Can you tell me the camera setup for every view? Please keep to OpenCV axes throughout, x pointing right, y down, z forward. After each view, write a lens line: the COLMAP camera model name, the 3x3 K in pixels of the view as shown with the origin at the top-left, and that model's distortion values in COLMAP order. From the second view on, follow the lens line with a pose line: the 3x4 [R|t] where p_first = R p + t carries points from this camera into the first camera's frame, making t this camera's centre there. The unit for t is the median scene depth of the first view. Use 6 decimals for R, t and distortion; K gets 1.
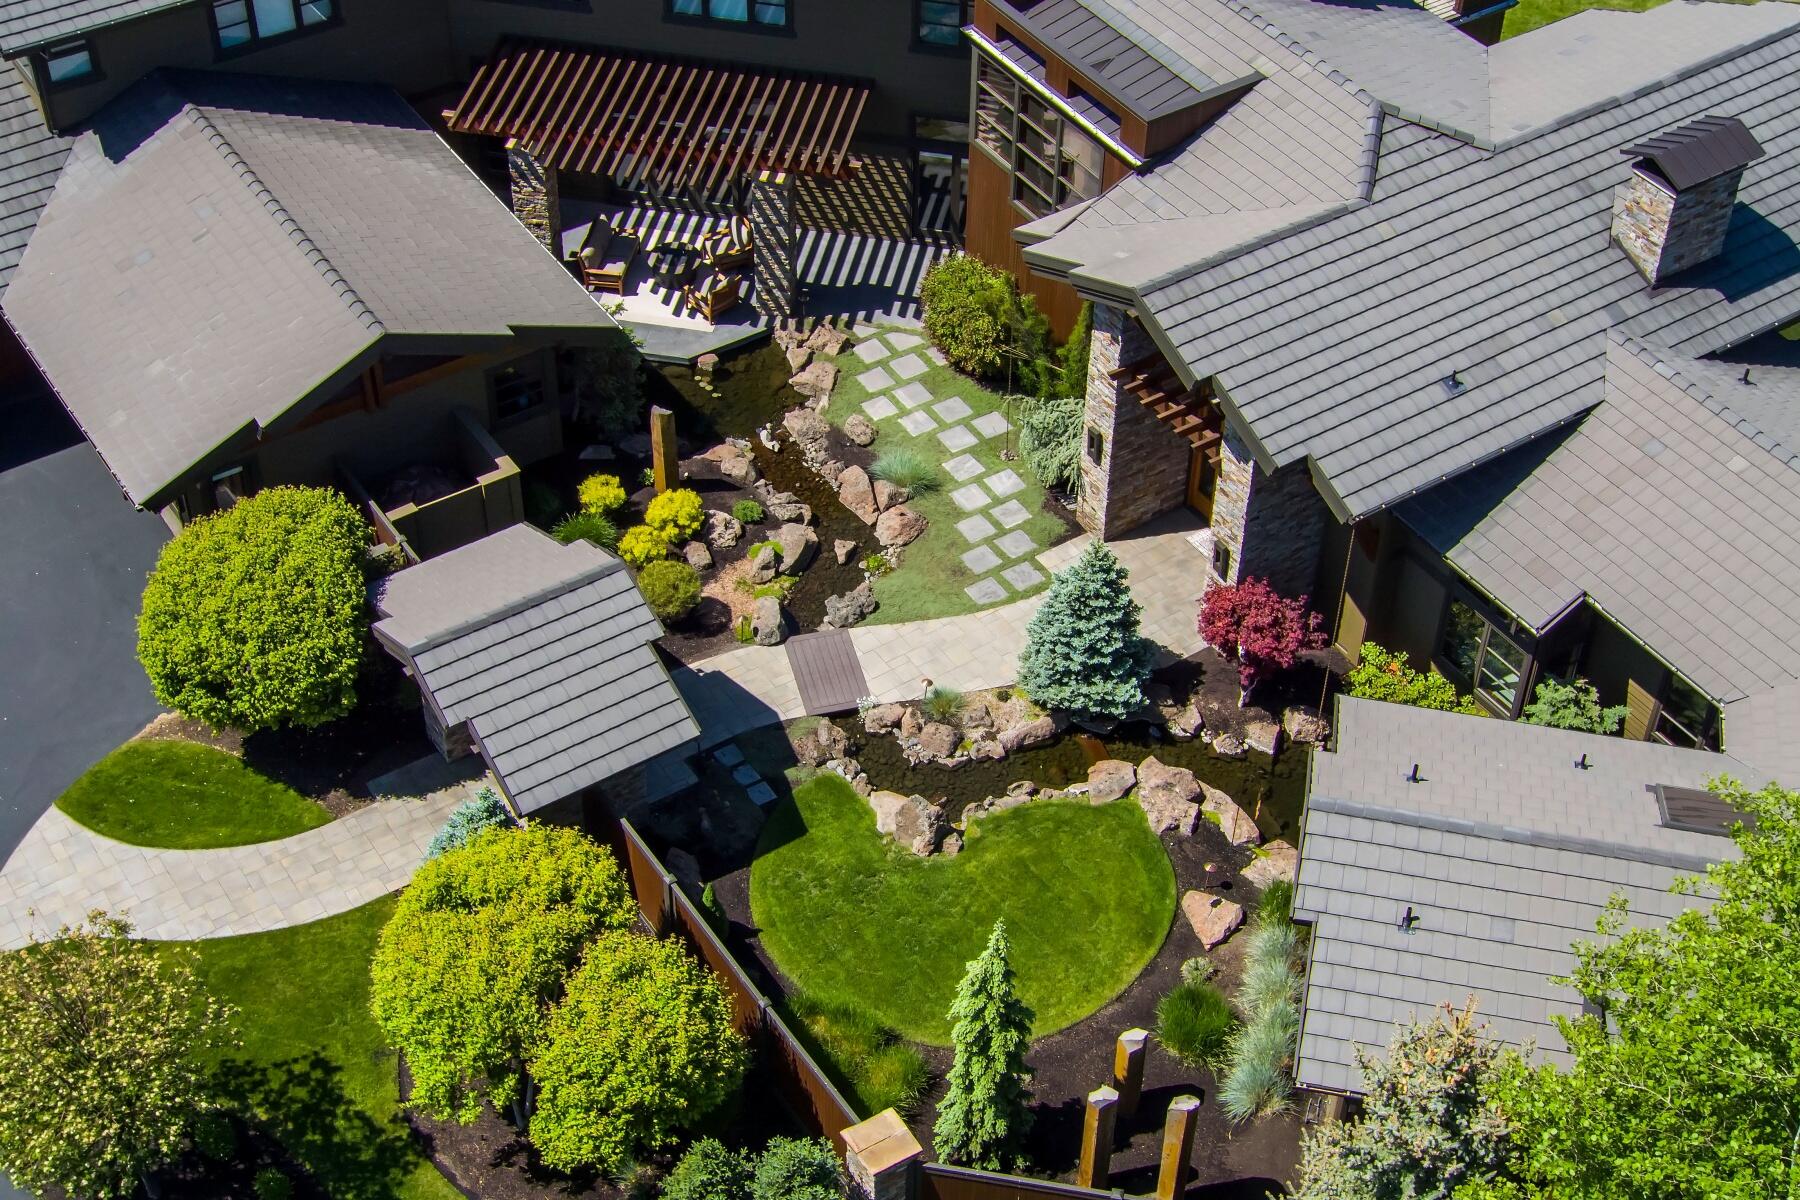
lens RADIAL K [[2729.5, 0, 851.6], [0, 2729.5, 387.9], [0, 0, 1]] dist [0.001246, 0.066002]
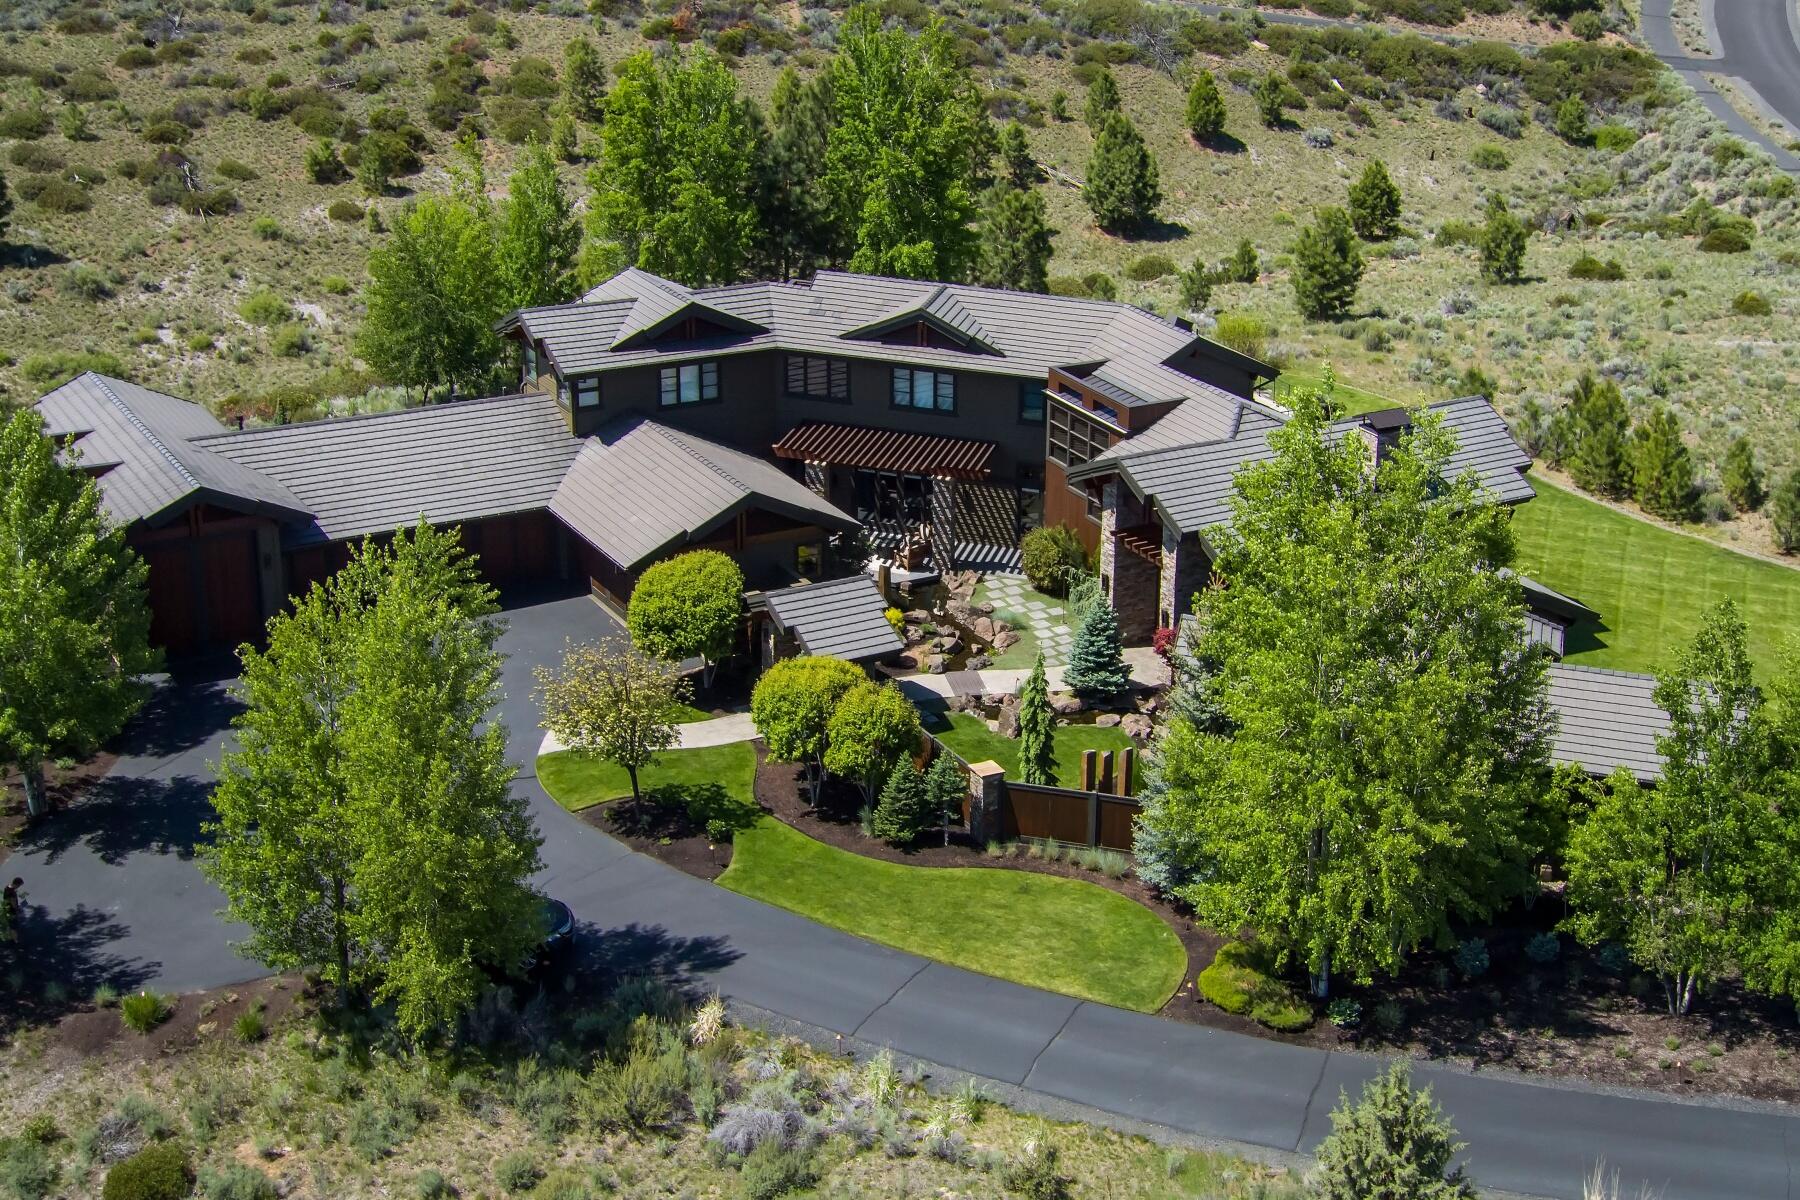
lens RADIAL K [[2551.7, 0, 1126.5], [0, 2551.7, 599.0], [0, 0, 1]] dist [-0.002834, 0.118279]
pose [[0.998499, 0.025515, 0.048466, 0.014972], [-0.010191, 0.955962, -0.293314, 0.556776], [-0.053816, 0.292380, 0.954787, -0.734952]]
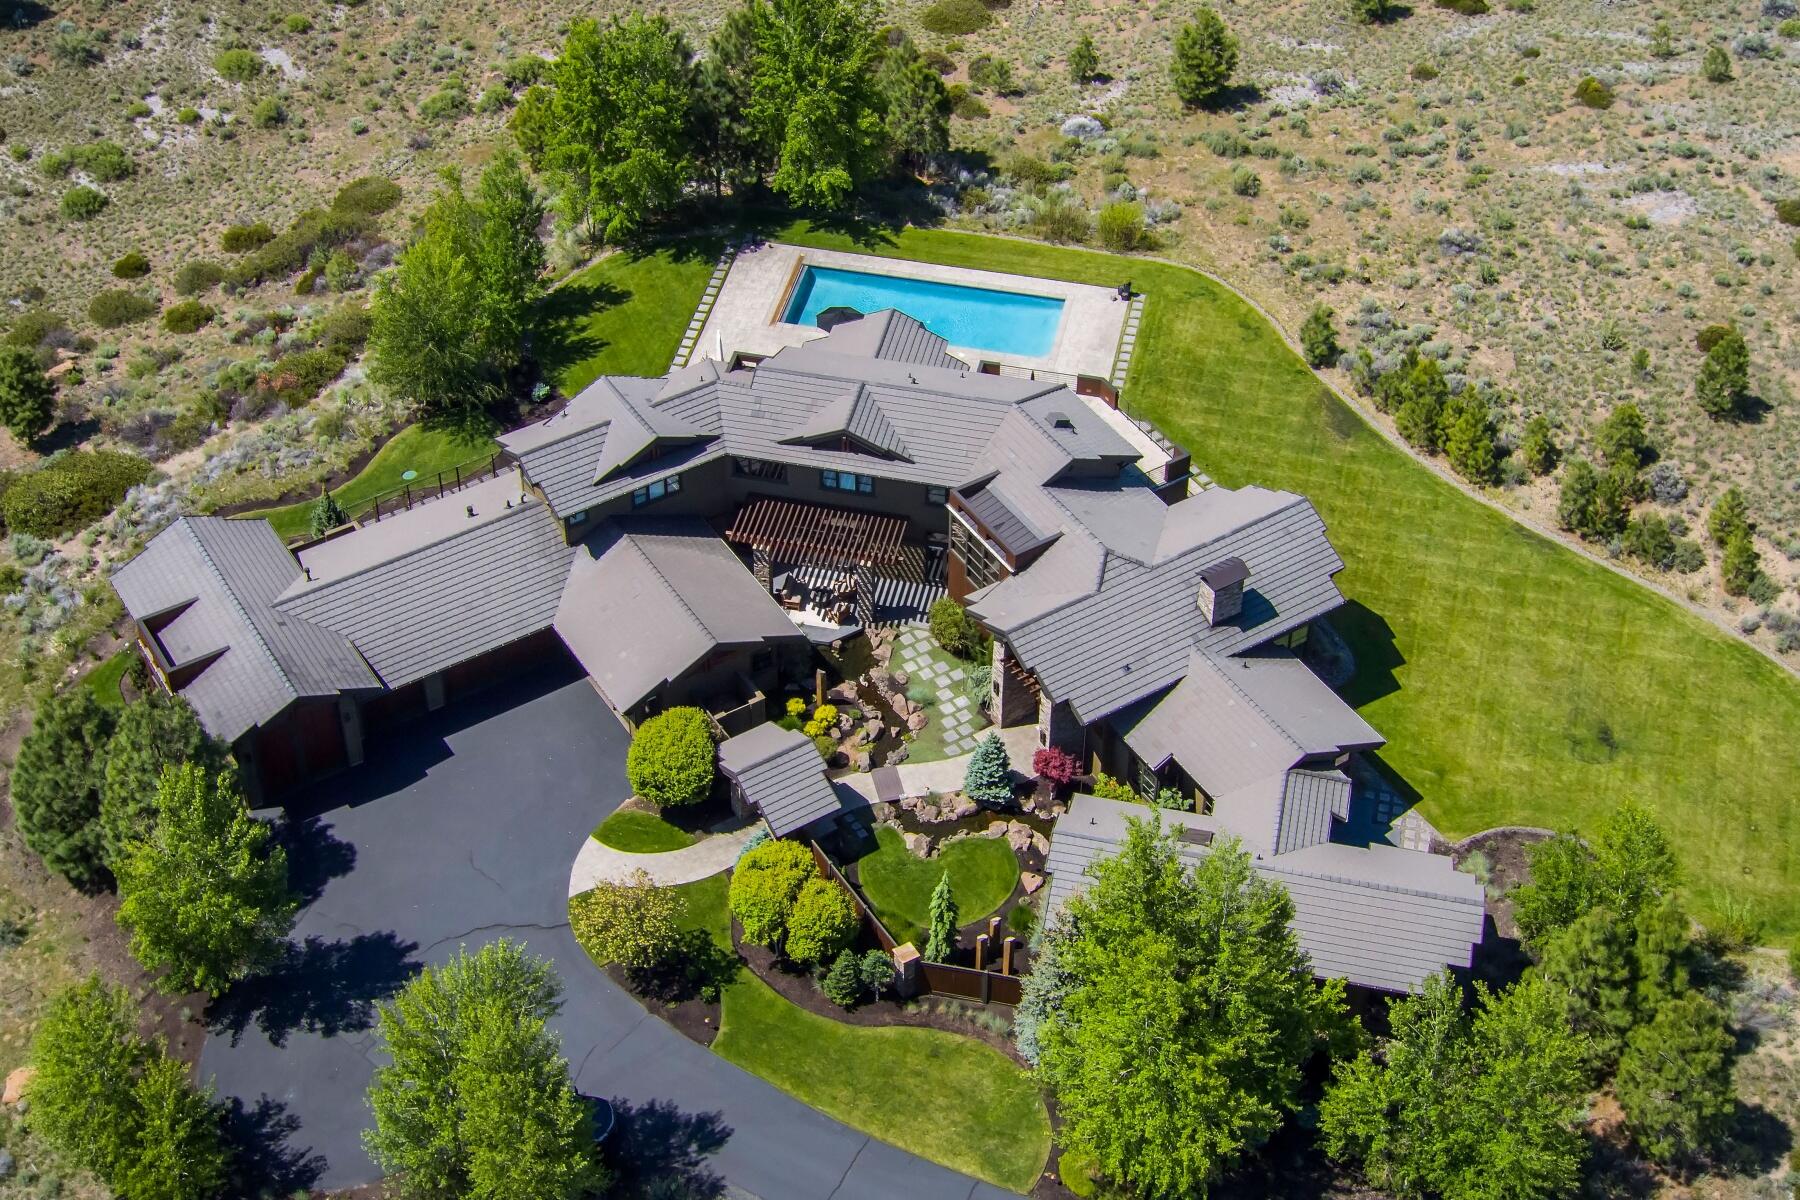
lens RADIAL K [[2565.8, 0, 947.0], [0, 2565.8, 508.0], [0, 0, 1]] dist [0.036488, 0.042389]
pose [[0.999666, 0.012900, 0.022384, -0.010193], [-0.014021, 0.998618, 0.050649, -0.259364], [-0.021699, -0.050946, 0.998466, -1.295432]]
